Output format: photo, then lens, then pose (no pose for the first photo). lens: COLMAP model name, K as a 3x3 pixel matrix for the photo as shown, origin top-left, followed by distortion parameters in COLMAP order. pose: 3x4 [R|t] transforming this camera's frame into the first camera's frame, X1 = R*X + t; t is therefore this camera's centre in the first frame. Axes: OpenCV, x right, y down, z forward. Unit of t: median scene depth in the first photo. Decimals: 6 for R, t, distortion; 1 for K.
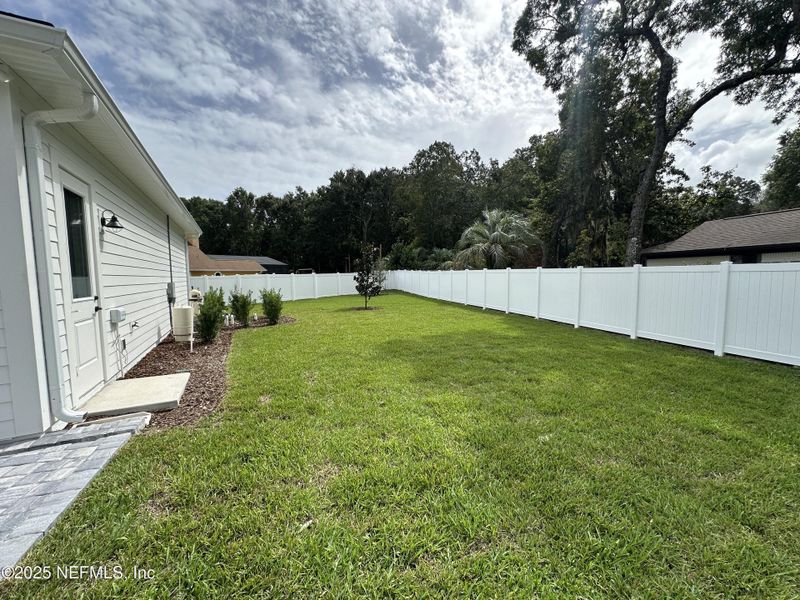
lens RADIAL K [[321.4, 0, 399.4], [0, 321.4, 298.7], [0, 0, 1]] dist [-0.003469, 0.000288]
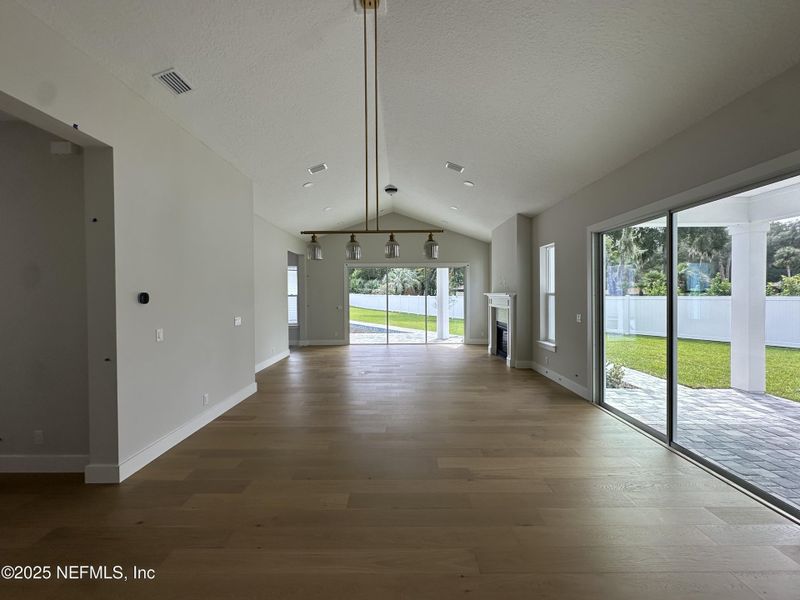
lens RADIAL K [[321.4, 0, 399.4], [0, 321.4, 298.7], [0, 0, 1]] dist [-0.003469, 0.000288]
pose [[0.978589, 0.007725, 0.205679, -0.086032], [0.003935, 0.998411, -0.056222, 0.035689], [-0.205786, 0.055828, 0.977003, -0.708757]]
